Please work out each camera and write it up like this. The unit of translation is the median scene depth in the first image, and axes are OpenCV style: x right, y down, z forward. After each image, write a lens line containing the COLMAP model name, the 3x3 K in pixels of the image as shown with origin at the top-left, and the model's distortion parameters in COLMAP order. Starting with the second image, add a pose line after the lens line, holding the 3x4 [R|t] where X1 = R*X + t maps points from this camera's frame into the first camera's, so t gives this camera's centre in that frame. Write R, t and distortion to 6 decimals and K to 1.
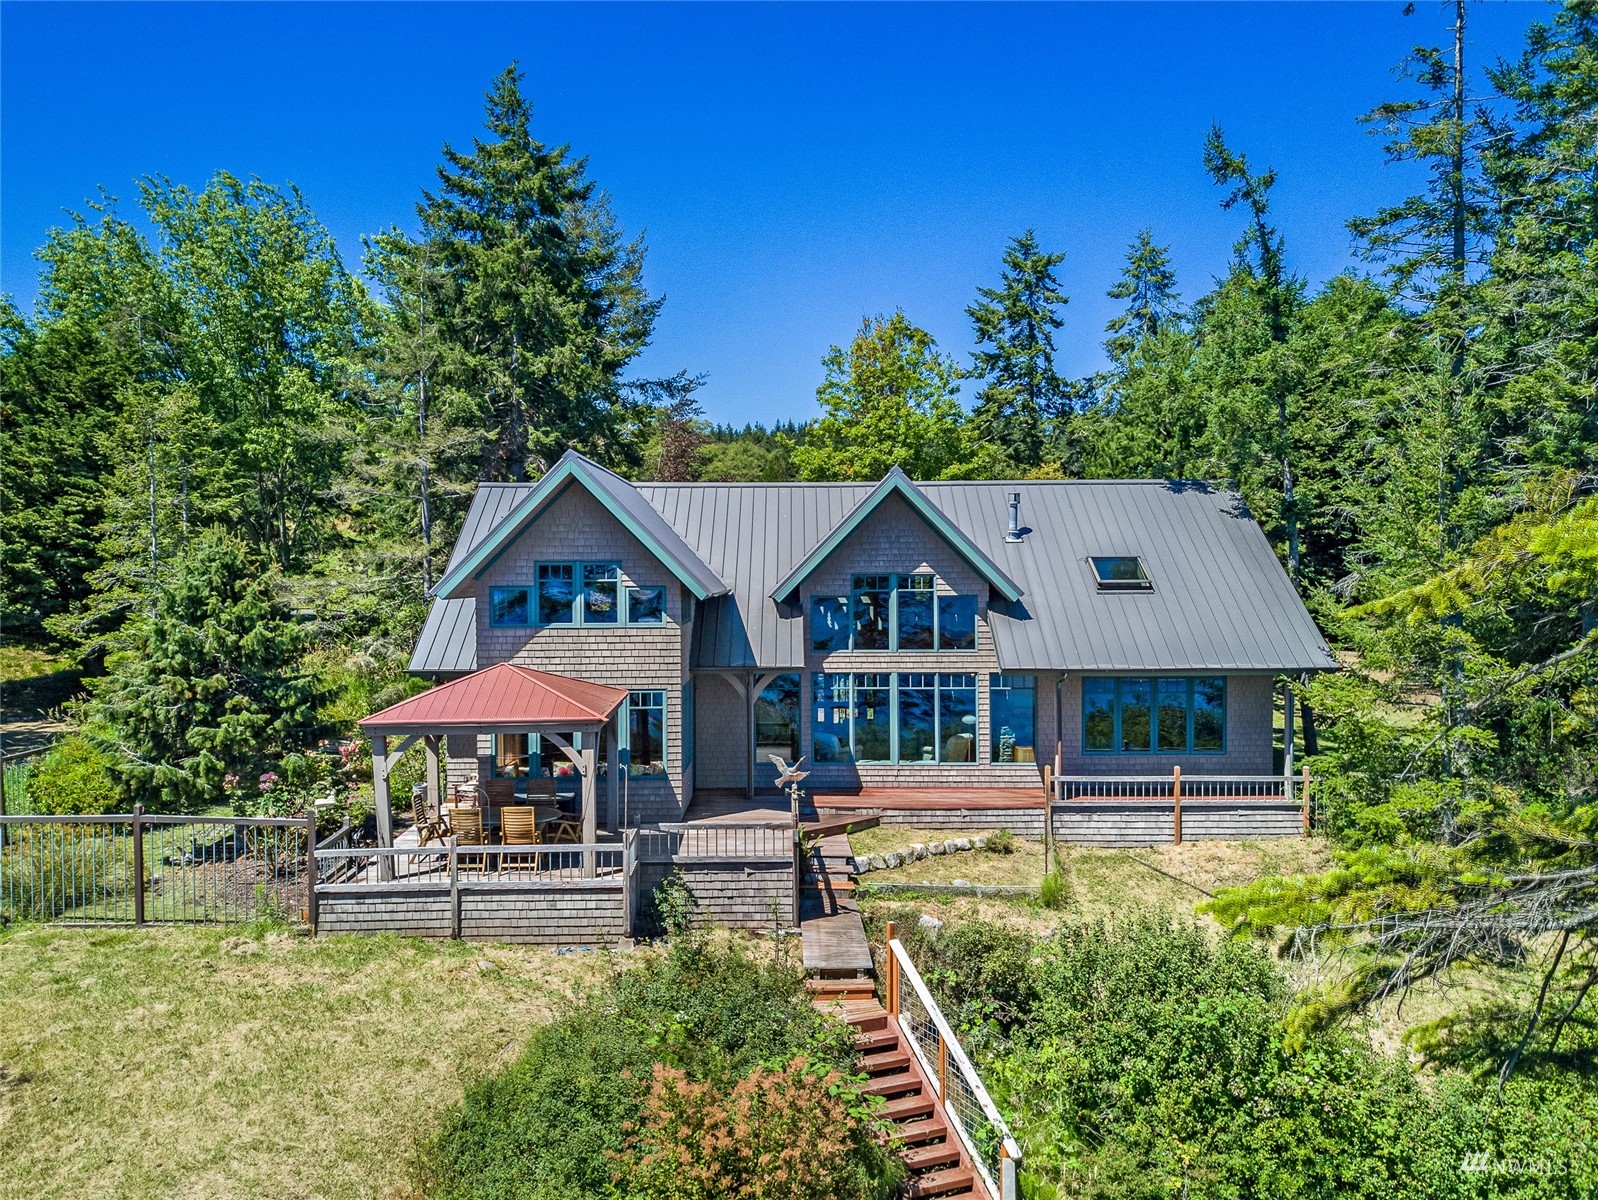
lens RADIAL K [[1289.9, 0, 799.0], [0, 1289.9, 600.0], [0, 0, 1]] dist [-0.002795, -0.002719]
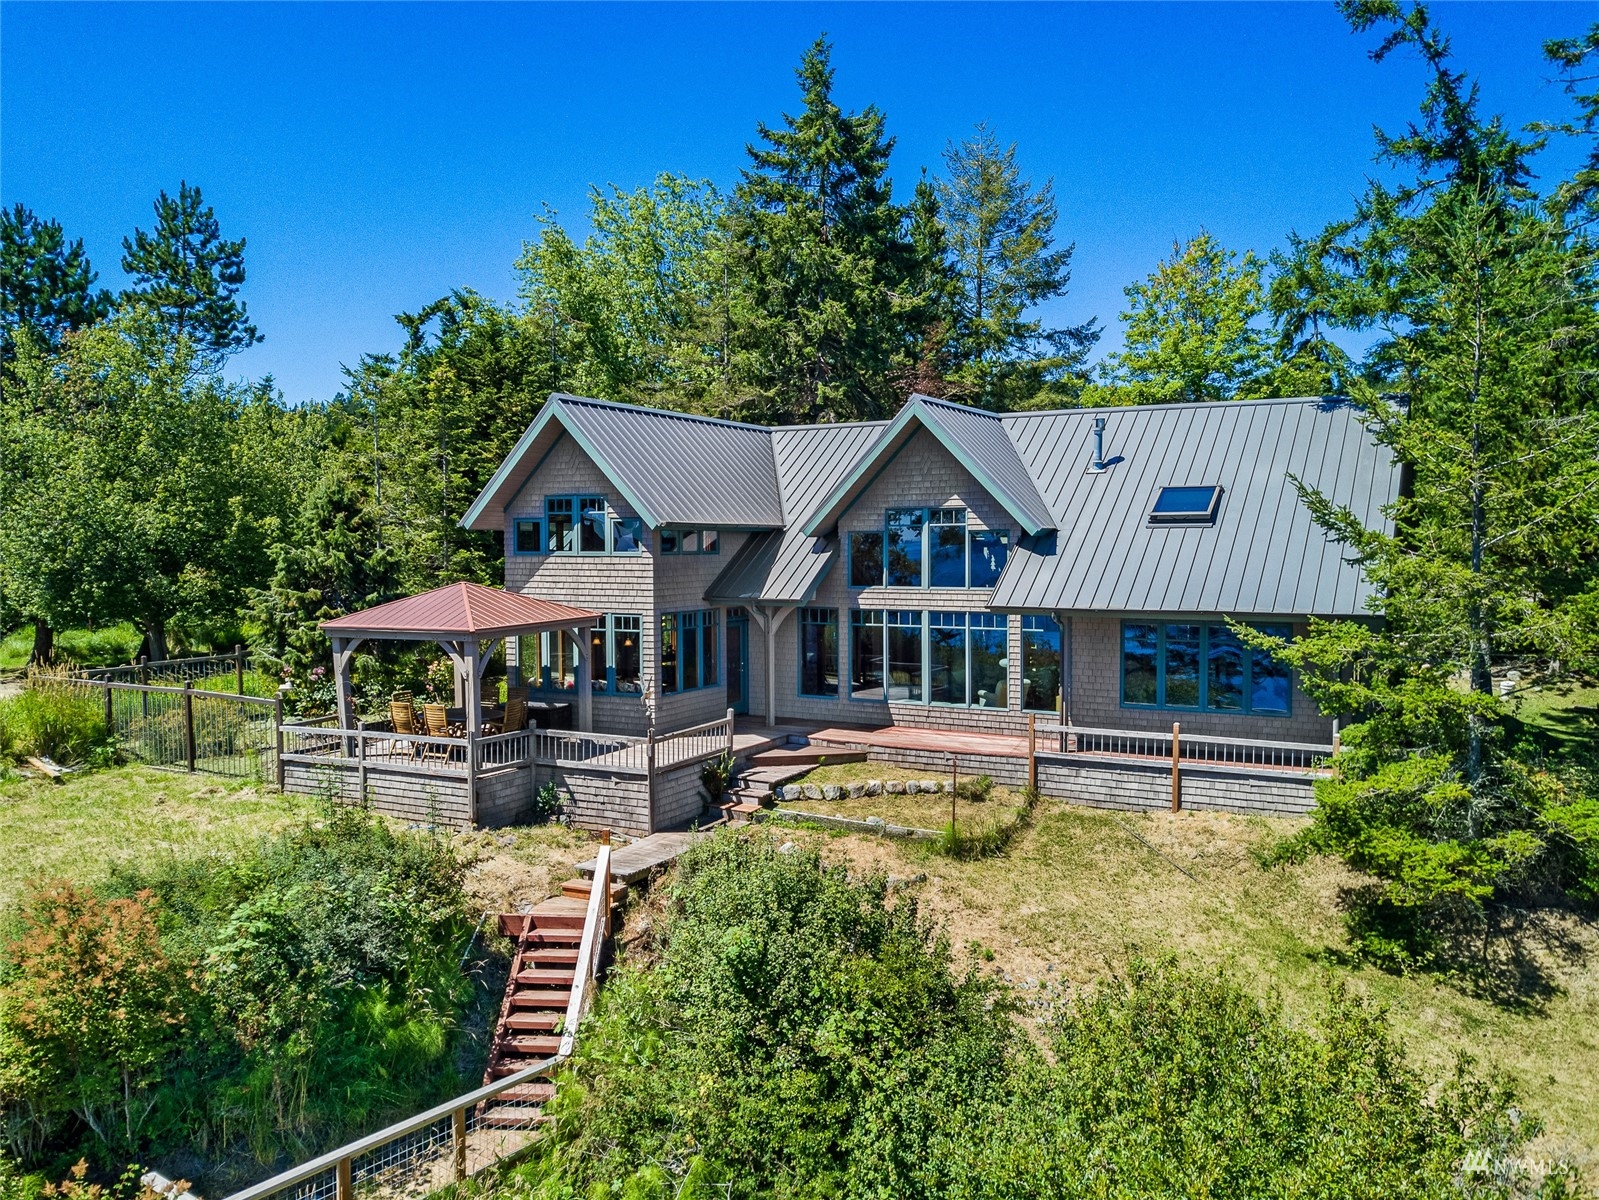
lens RADIAL K [[1269.4, 0, 793.8], [0, 1269.4, 609.0], [0, 0, 1]] dist [-0.002314, 0.015788]
pose [[0.878119, 0.027689, -0.477640, 0.474054], [-0.011455, 0.999254, 0.036868, 0.022787], [0.478305, -0.026903, 0.877782, 0.122718]]
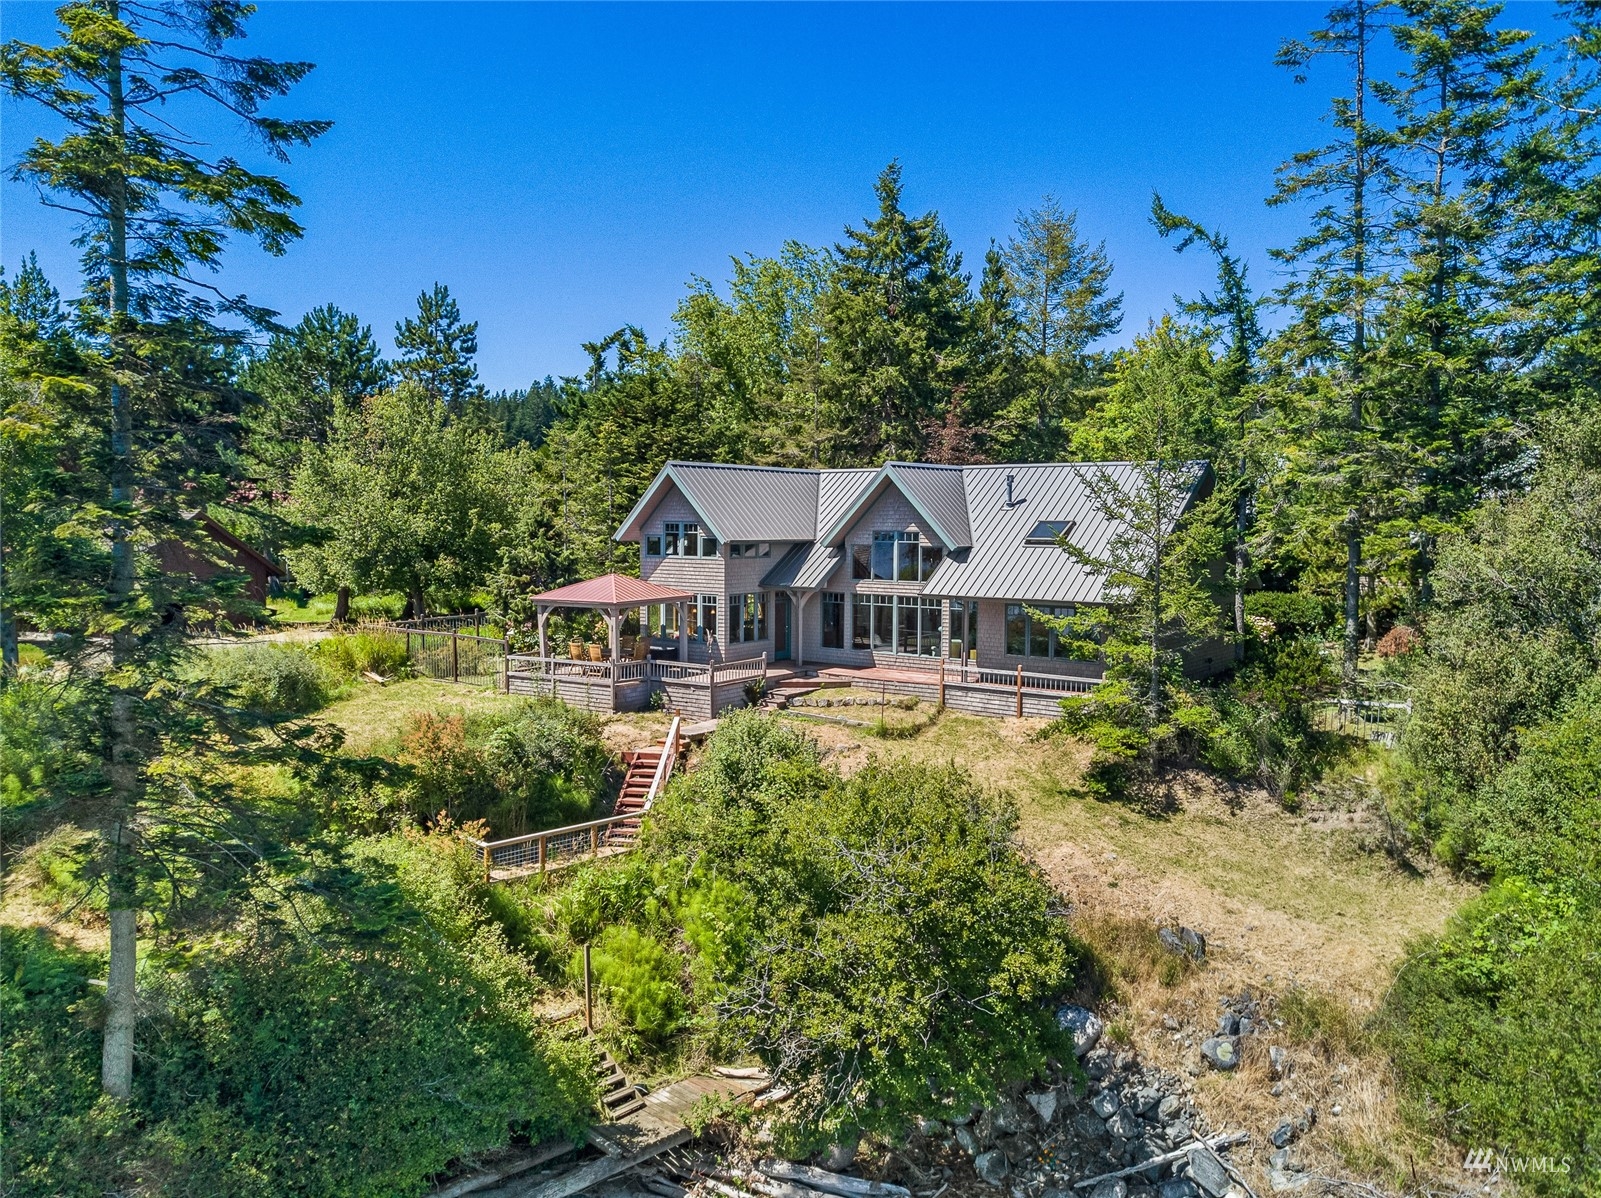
lens RADIAL K [[1242.9, 0, 805.4], [0, 1242.9, 606.2], [0, 0, 1]] dist [0.034501, -0.005281]
pose [[0.808878, 0.052257, -0.585649, 0.923435], [-0.023744, 0.998133, 0.056268, -0.012810], [0.587497, -0.031608, 0.808609, -0.291416]]
